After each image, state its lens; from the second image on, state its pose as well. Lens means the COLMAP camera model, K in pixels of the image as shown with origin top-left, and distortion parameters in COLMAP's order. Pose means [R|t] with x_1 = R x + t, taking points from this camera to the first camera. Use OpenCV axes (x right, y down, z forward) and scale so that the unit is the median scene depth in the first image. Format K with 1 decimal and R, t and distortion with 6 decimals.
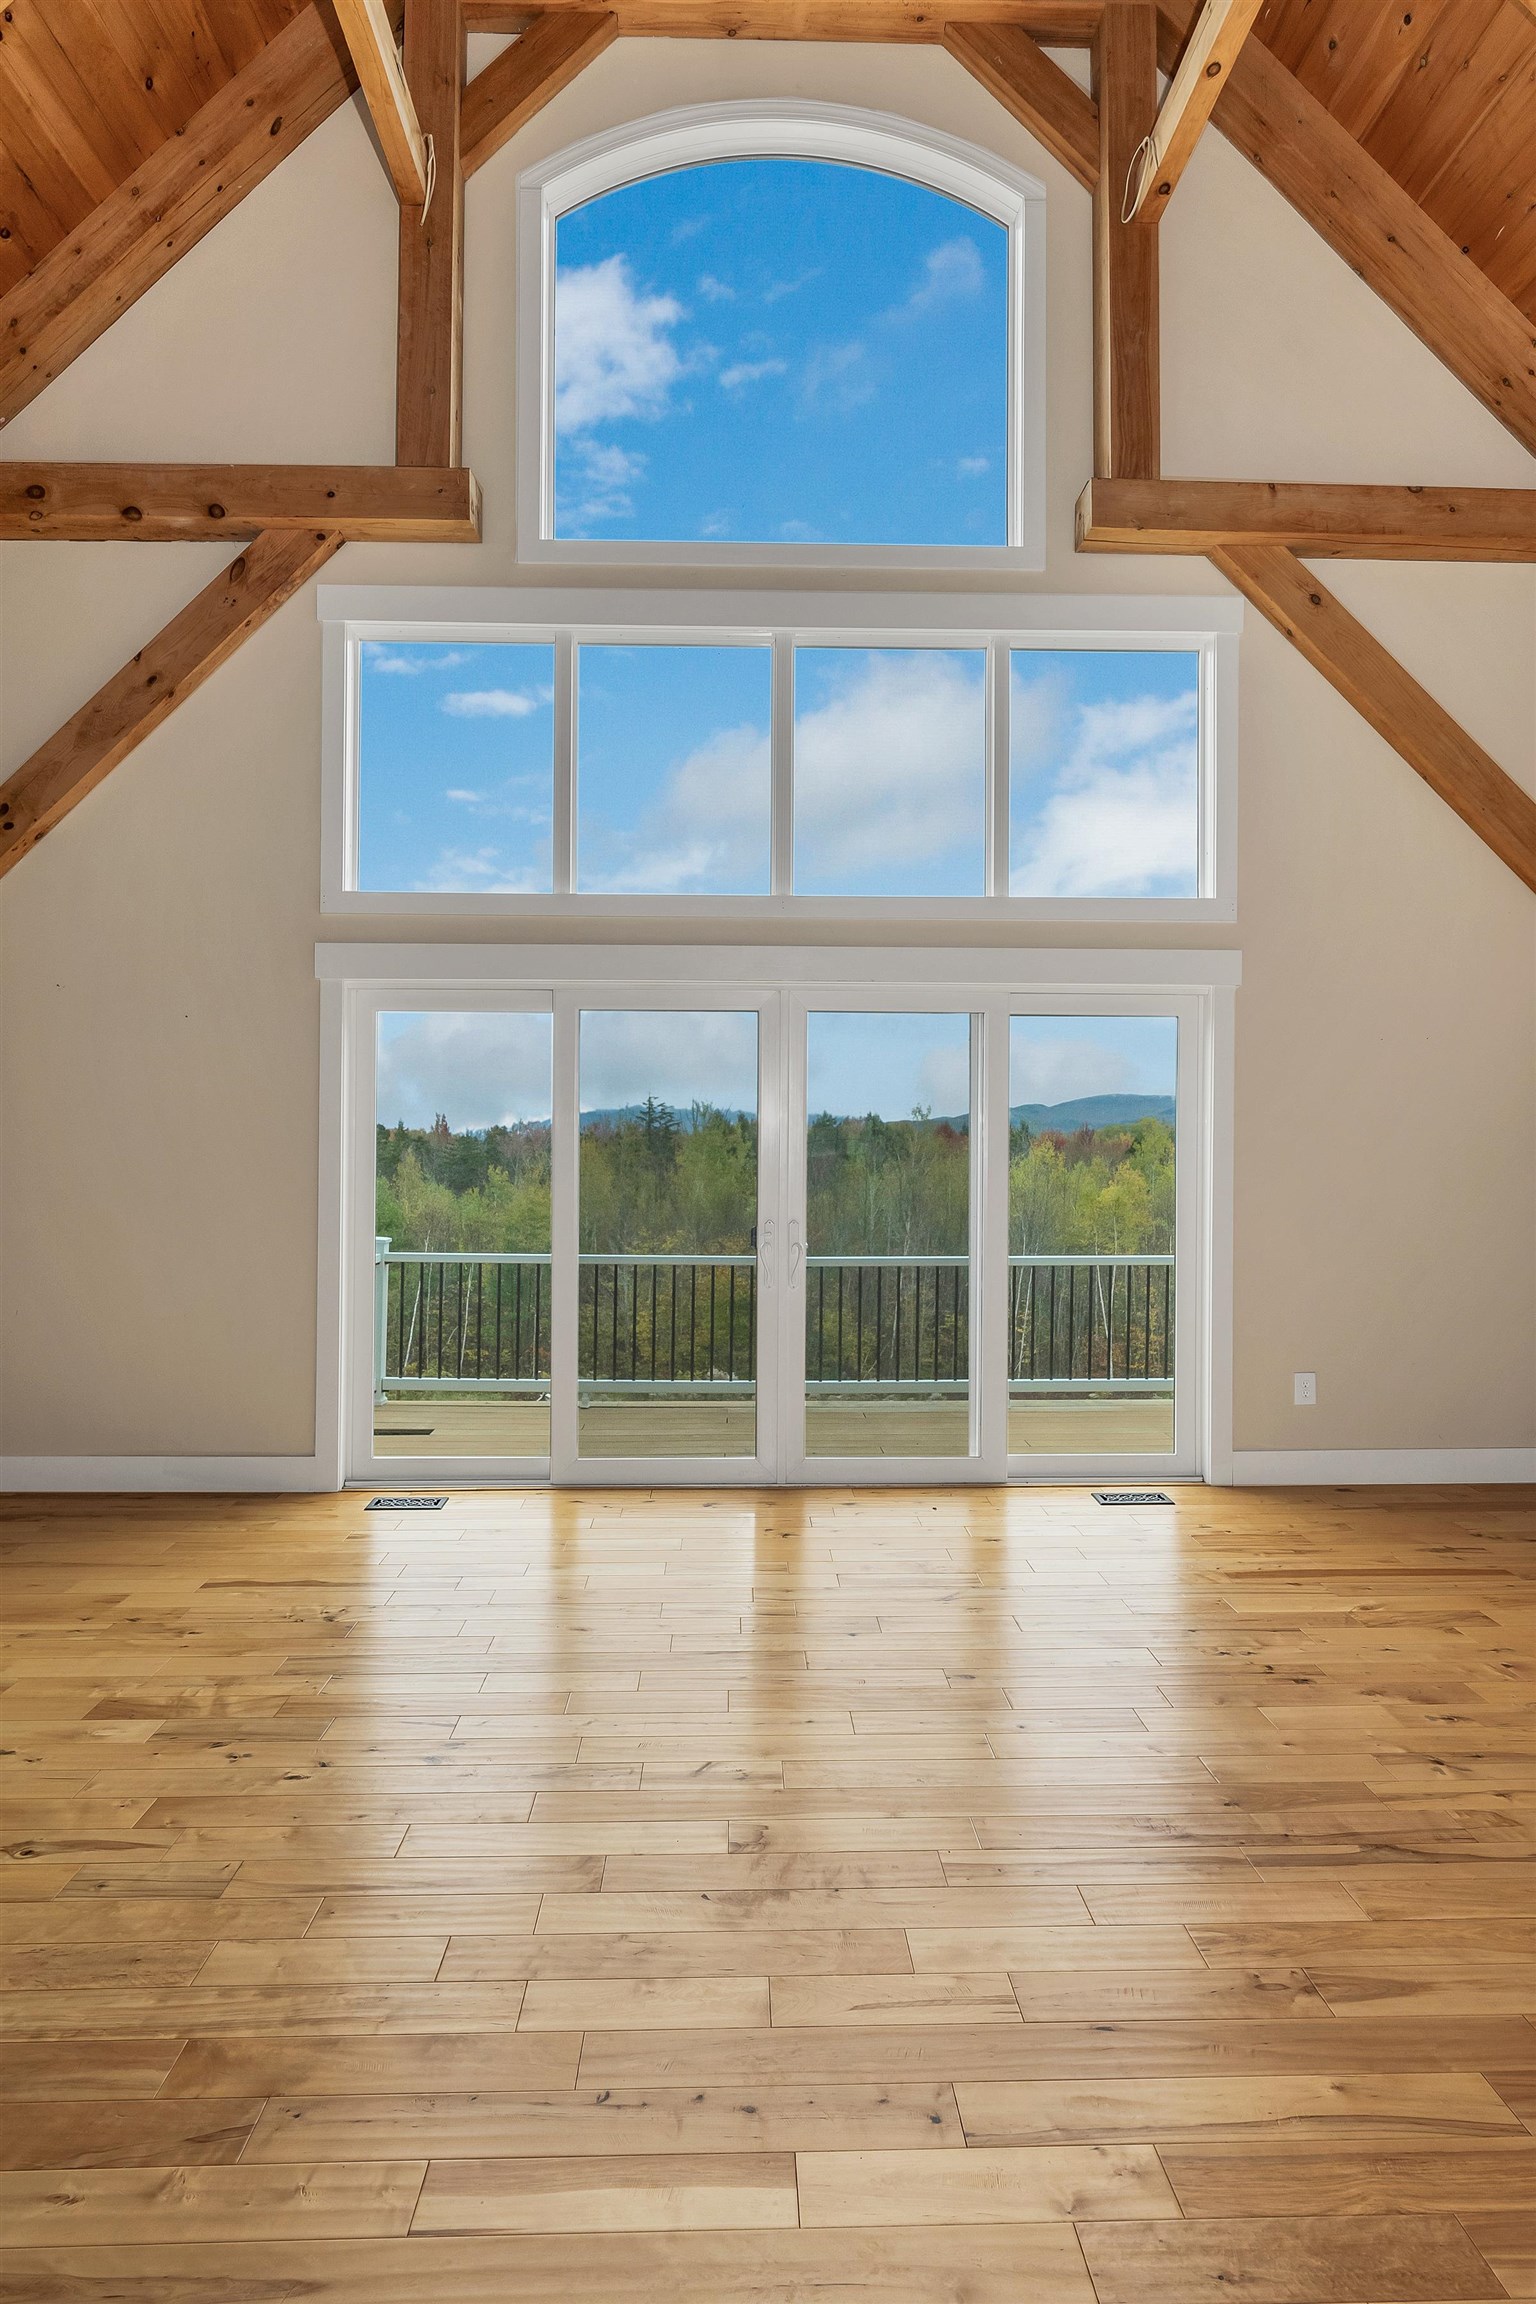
lens RADIAL K [[1240.7, 0, 770.6], [0, 1240.7, 1145.9], [0, 0, 1]] dist [-0.004377, 0.000876]
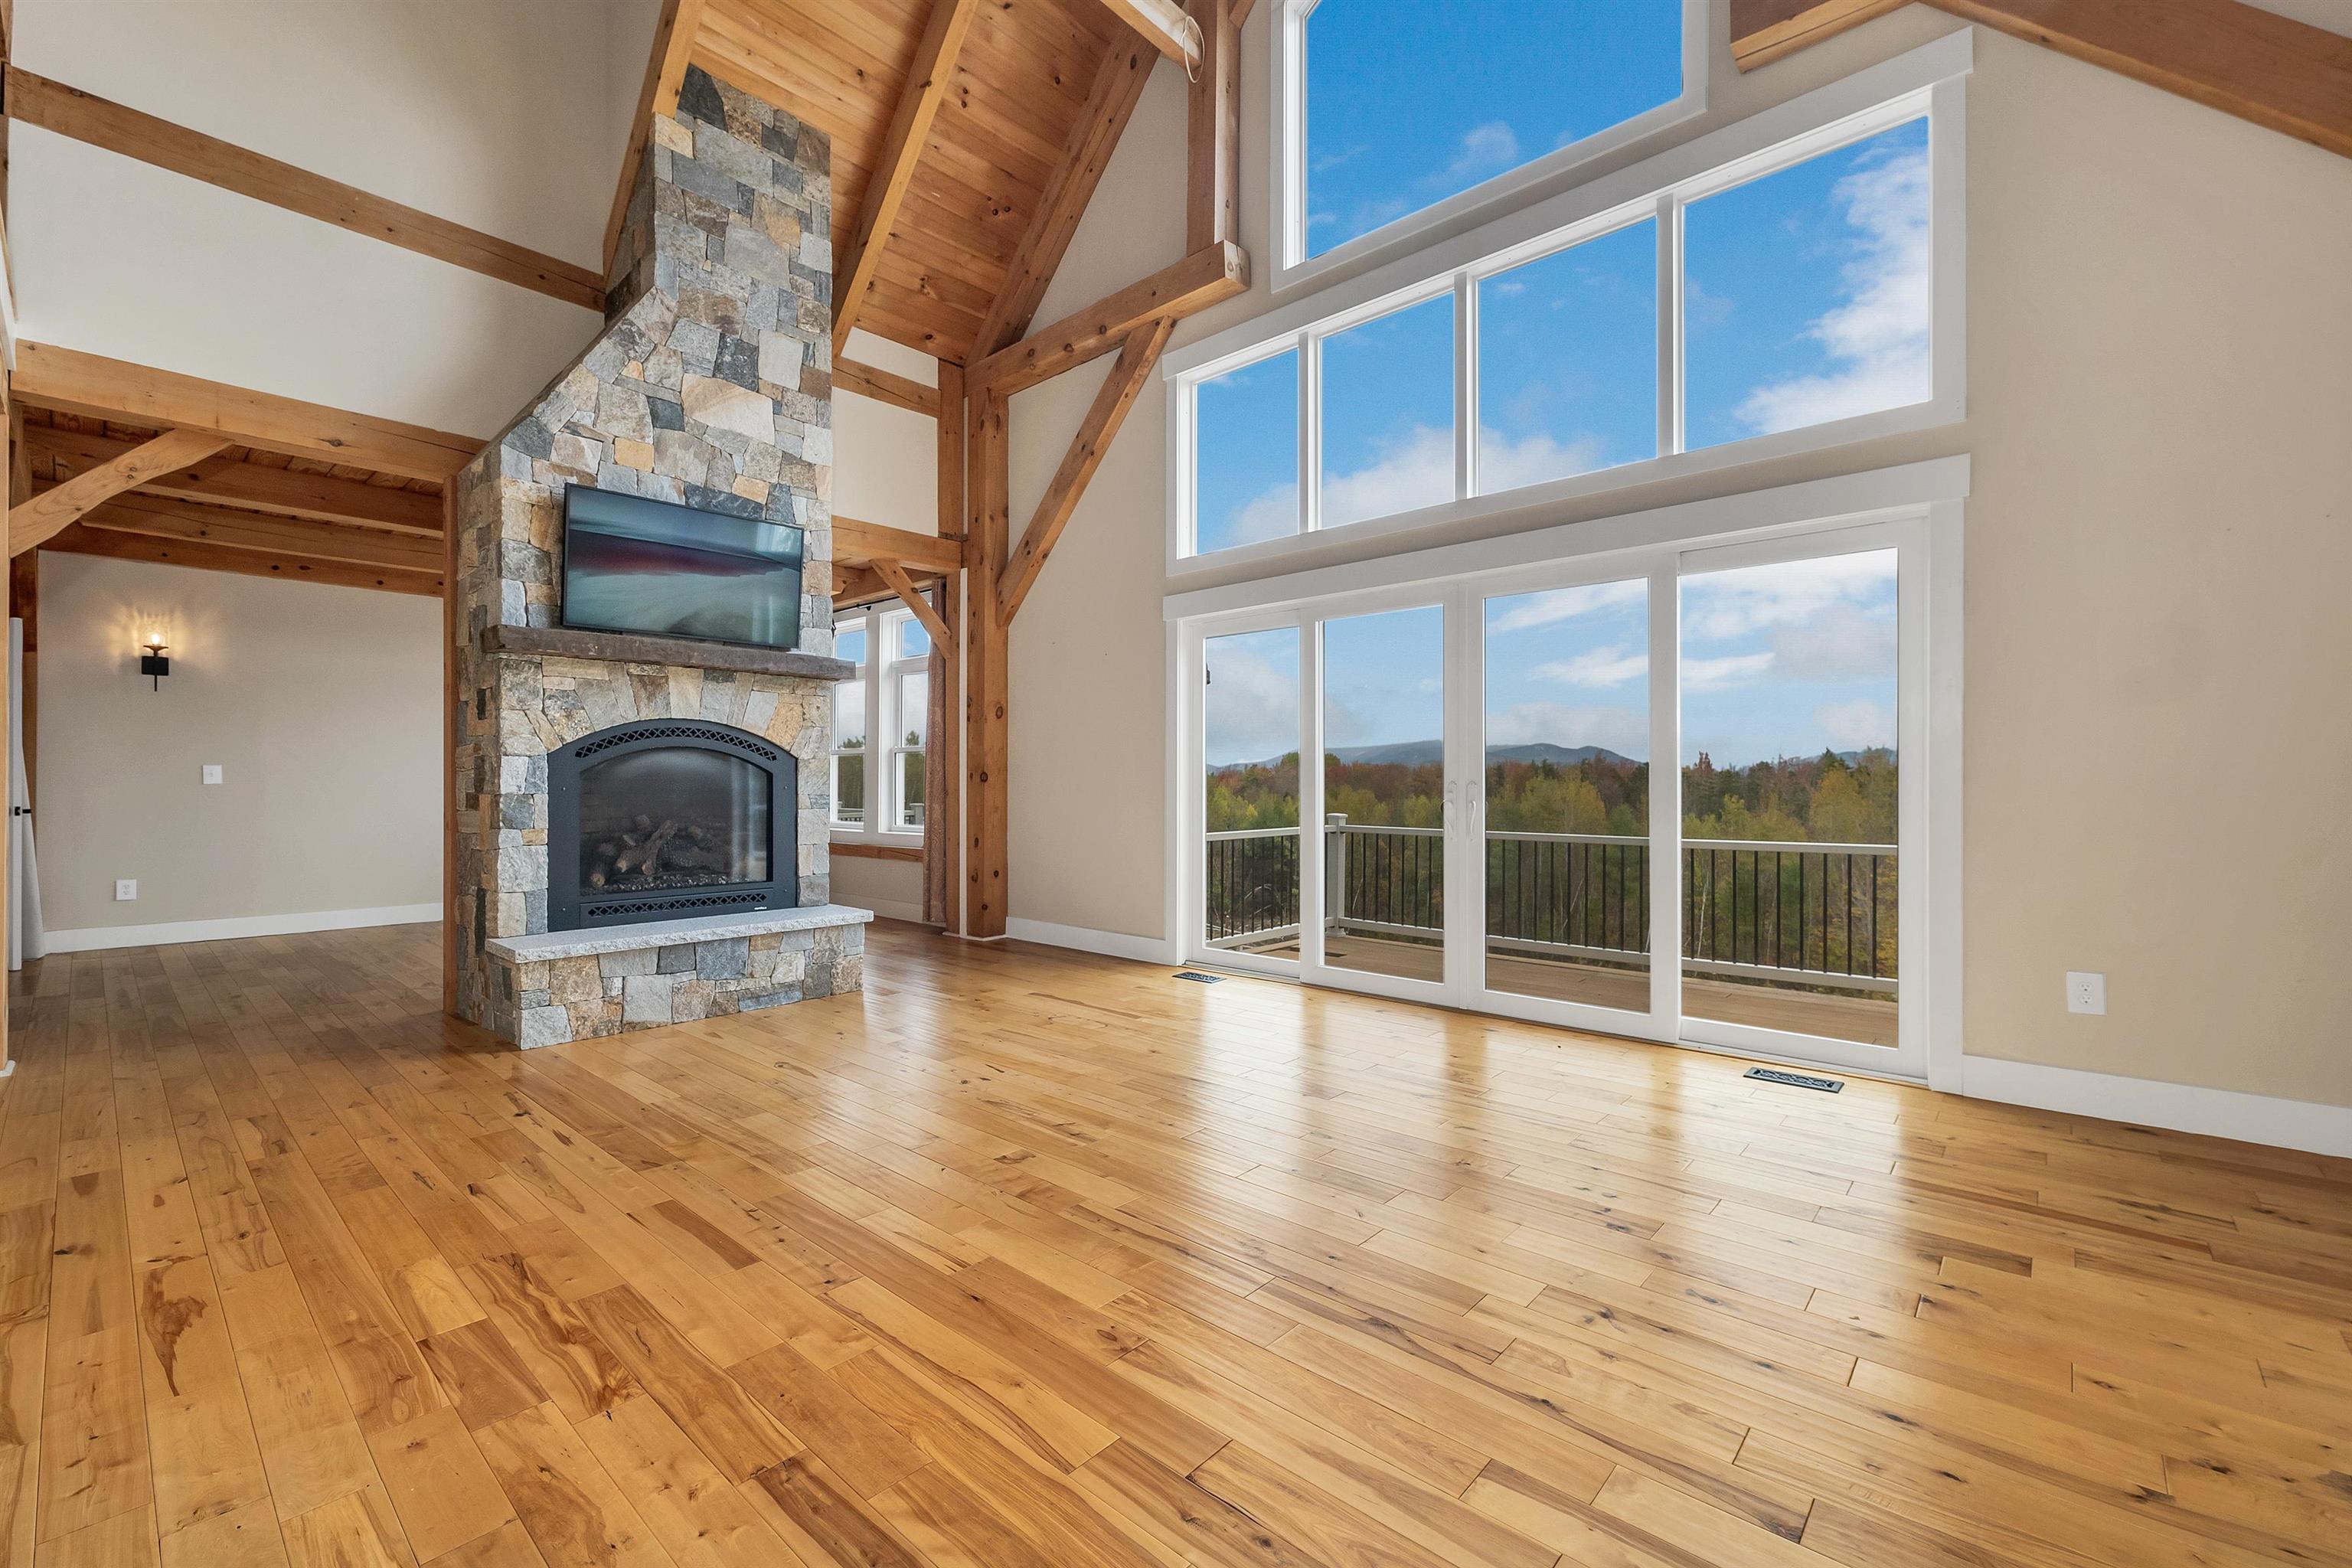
lens RADIAL K [[979.7, 0, 1169.5], [0, 979.7, 791.6], [0, 0, 1]] dist [0.000819, 0.001152]
pose [[0.719902, 0.001321, -0.694074, 0.464702], [0.005511, 0.999956, 0.007620, 0.062440], [0.694054, -0.009311, 0.719863, 0.154195]]
